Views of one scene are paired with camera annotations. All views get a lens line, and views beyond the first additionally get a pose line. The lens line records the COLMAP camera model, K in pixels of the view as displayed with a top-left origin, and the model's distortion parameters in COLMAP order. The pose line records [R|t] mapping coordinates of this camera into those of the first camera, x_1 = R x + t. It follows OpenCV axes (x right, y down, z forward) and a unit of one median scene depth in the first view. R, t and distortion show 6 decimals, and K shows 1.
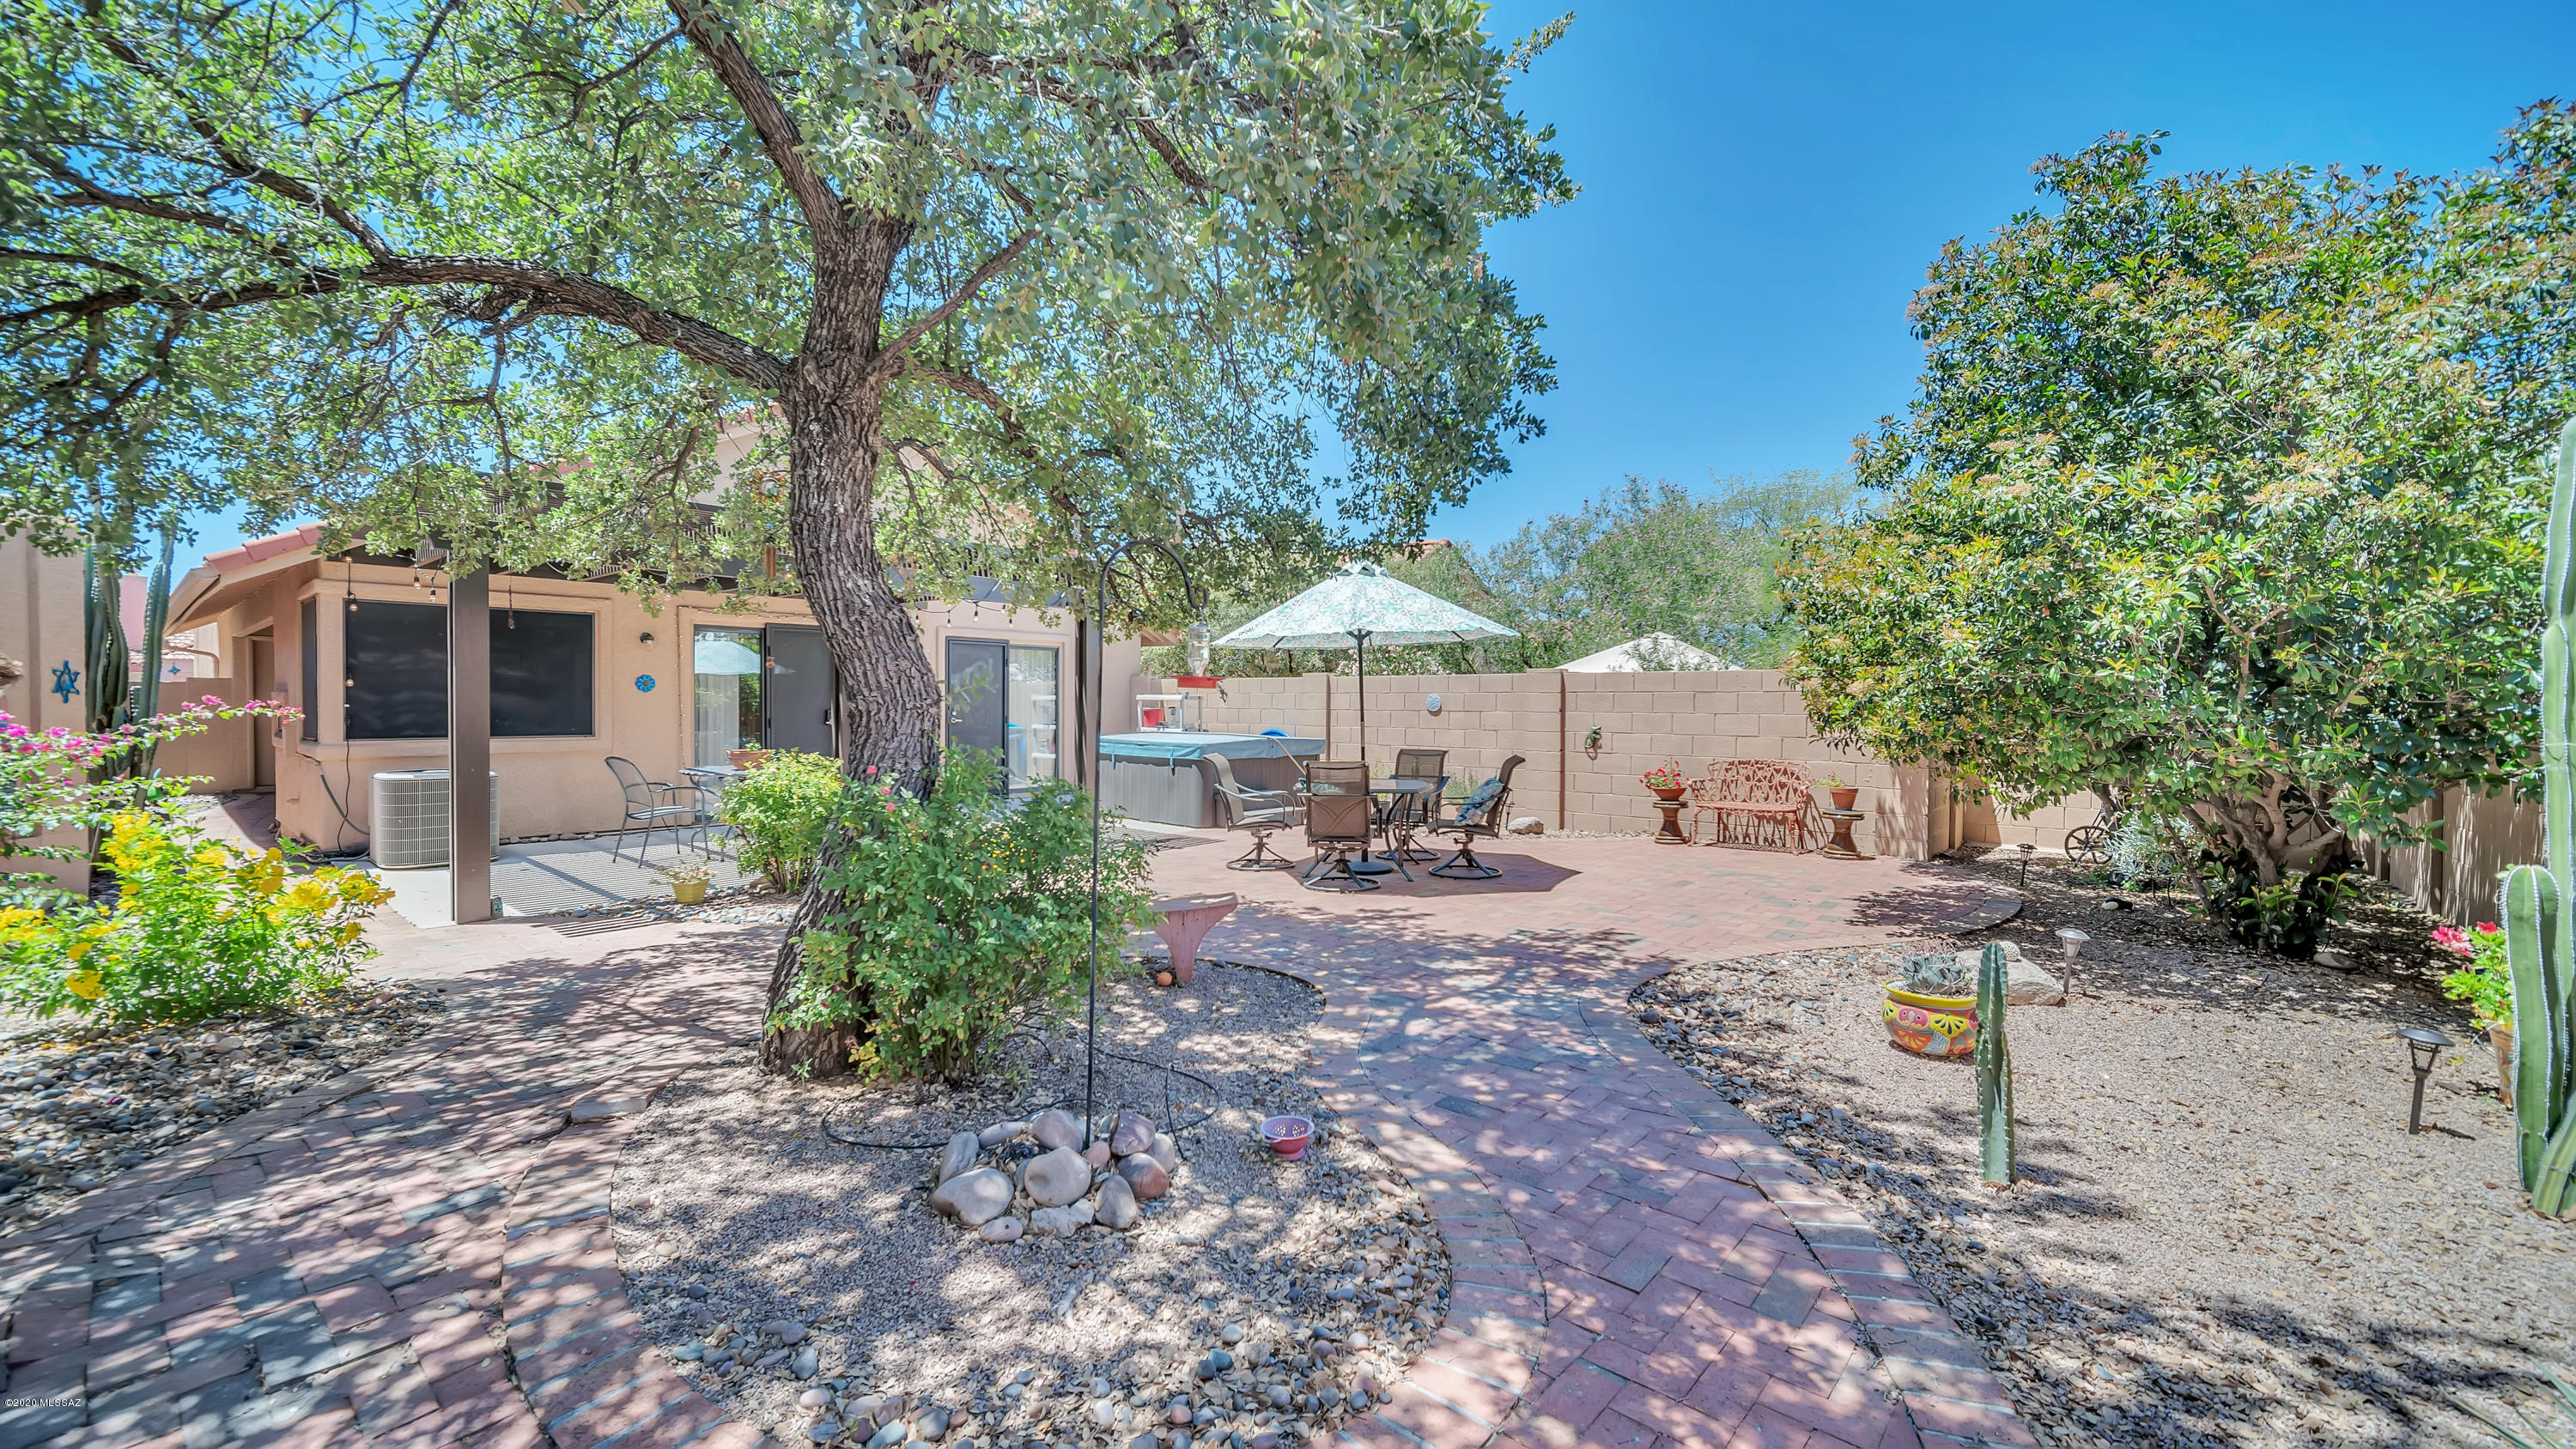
lens RADIAL K [[1054.3, 0, 1302.3], [0, 1054.3, 724.2], [0, 0, 1]] dist [-0.001797, -0.000012]
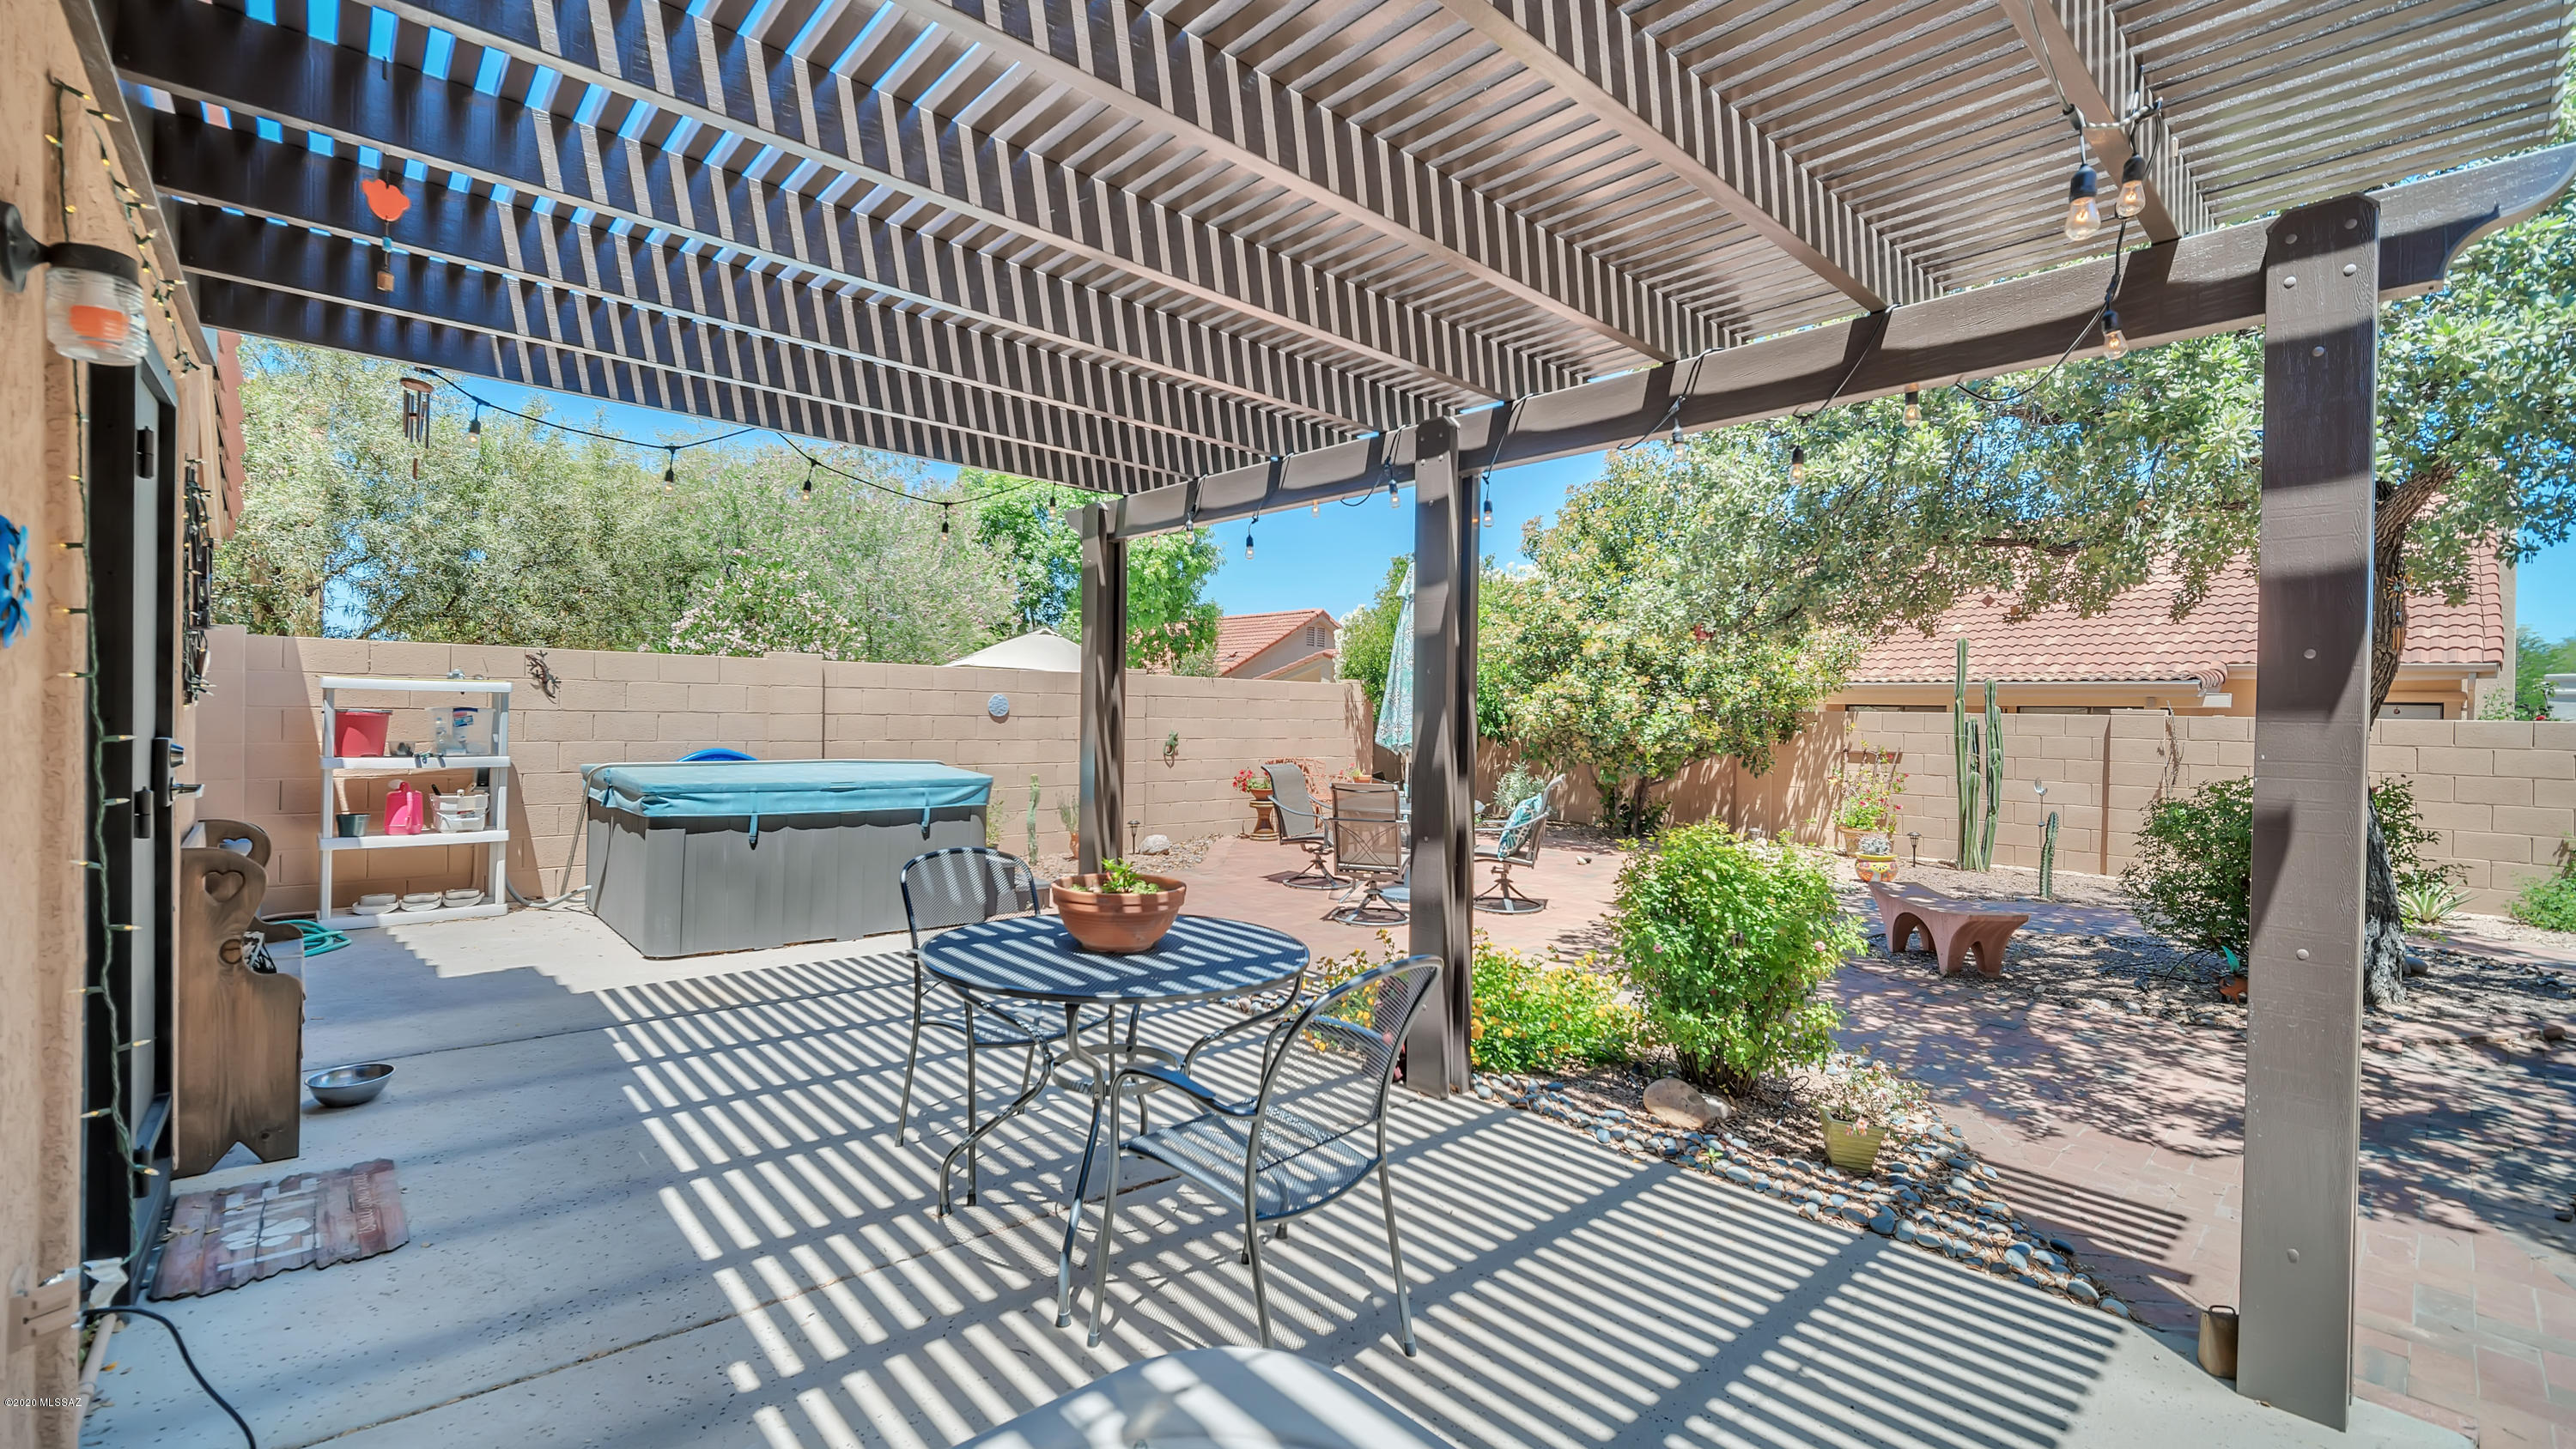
lens RADIAL K [[1108.2, 0, 1285.9], [0, 1108.2, 720.0], [0, 0, 1]] dist [-0.001874, 0.000509]
pose [[0.088248, -0.013175, 0.996011, -0.926659], [-0.000884, 0.999911, 0.013305, -0.029880], [-0.996098, -0.002055, 0.088228, 1.034609]]
